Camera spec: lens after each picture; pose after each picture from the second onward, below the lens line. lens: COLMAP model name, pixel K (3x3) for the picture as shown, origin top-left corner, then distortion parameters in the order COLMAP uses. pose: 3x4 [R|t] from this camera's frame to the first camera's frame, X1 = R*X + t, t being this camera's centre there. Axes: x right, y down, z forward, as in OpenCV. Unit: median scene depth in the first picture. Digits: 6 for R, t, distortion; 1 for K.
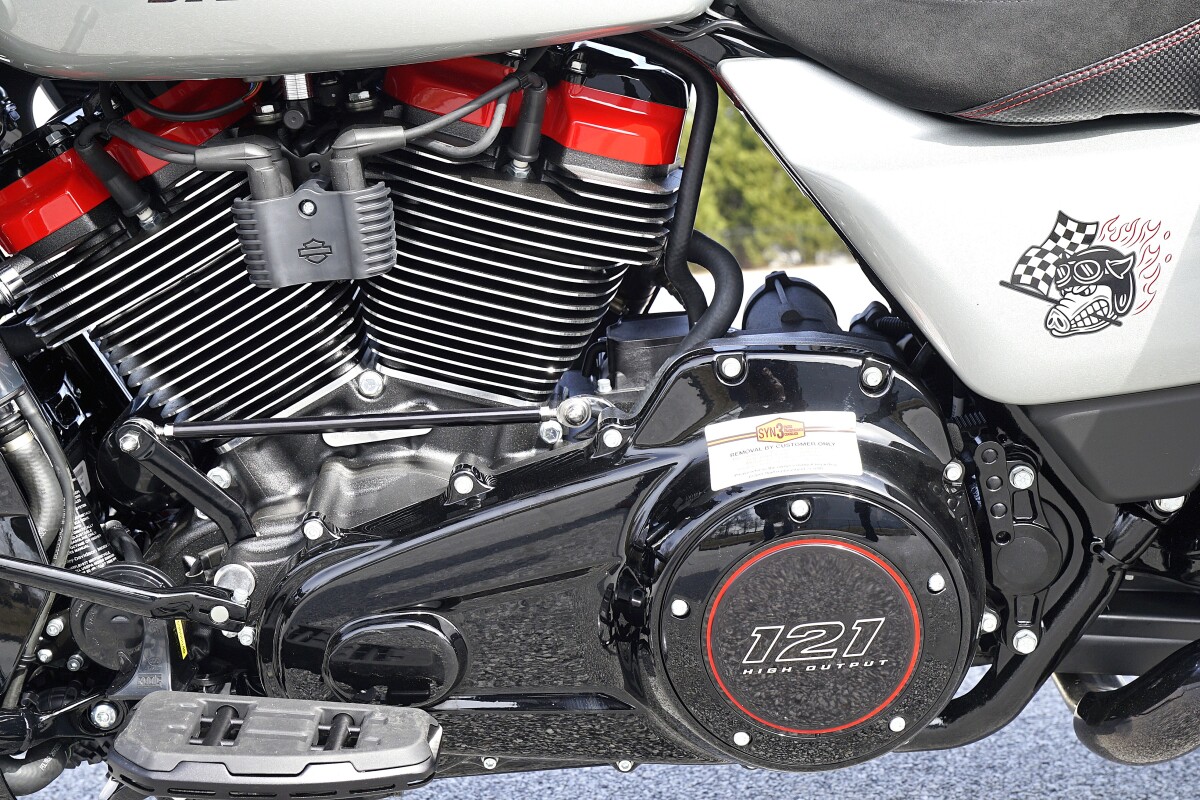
lens RADIAL K [[1868.8, 0, 603.4], [0, 1868.8, 400.1], [0, 0, 1]] dist [0.264642, 0.000000]
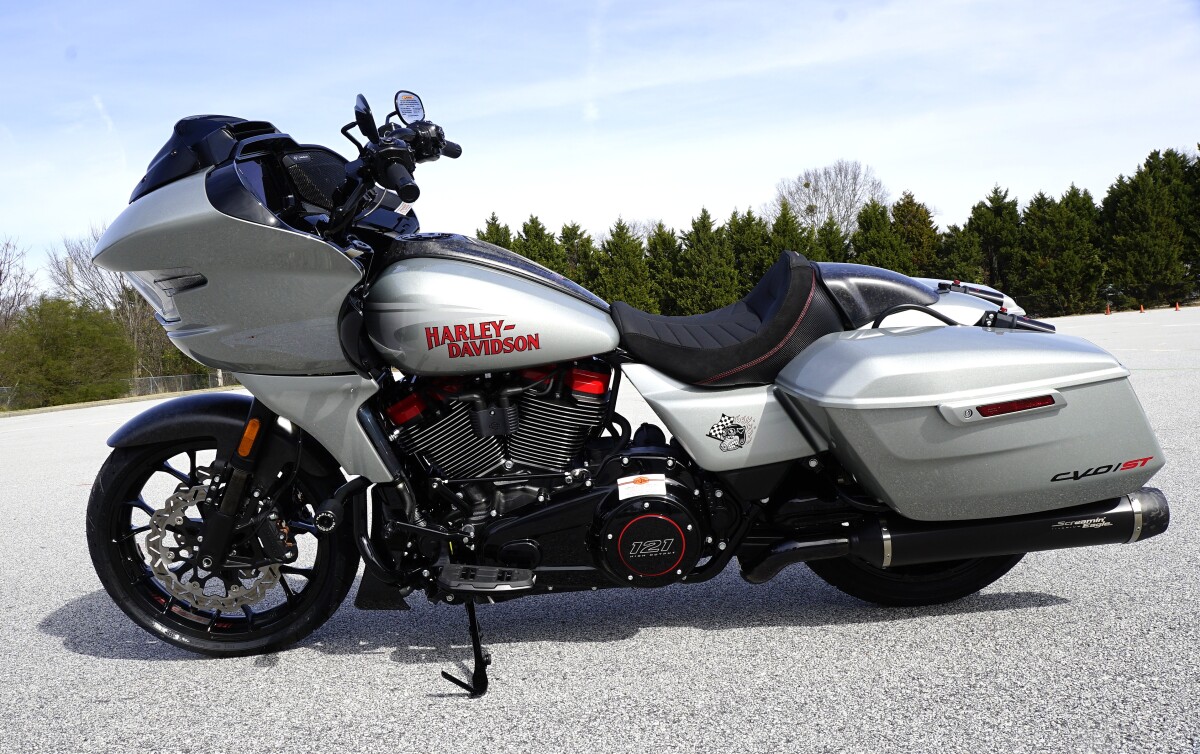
lens RADIAL K [[1197.1, 0, 596.6], [0, 1197.1, 376.2], [0, 0, 1]] dist [0.000407, 0.000000]
pose [[0.999916, -0.012945, 0.001191, 0.018226], [0.012979, 0.999265, -0.036057, -0.085311], [-0.000724, 0.036069, 0.999349, -1.001104]]
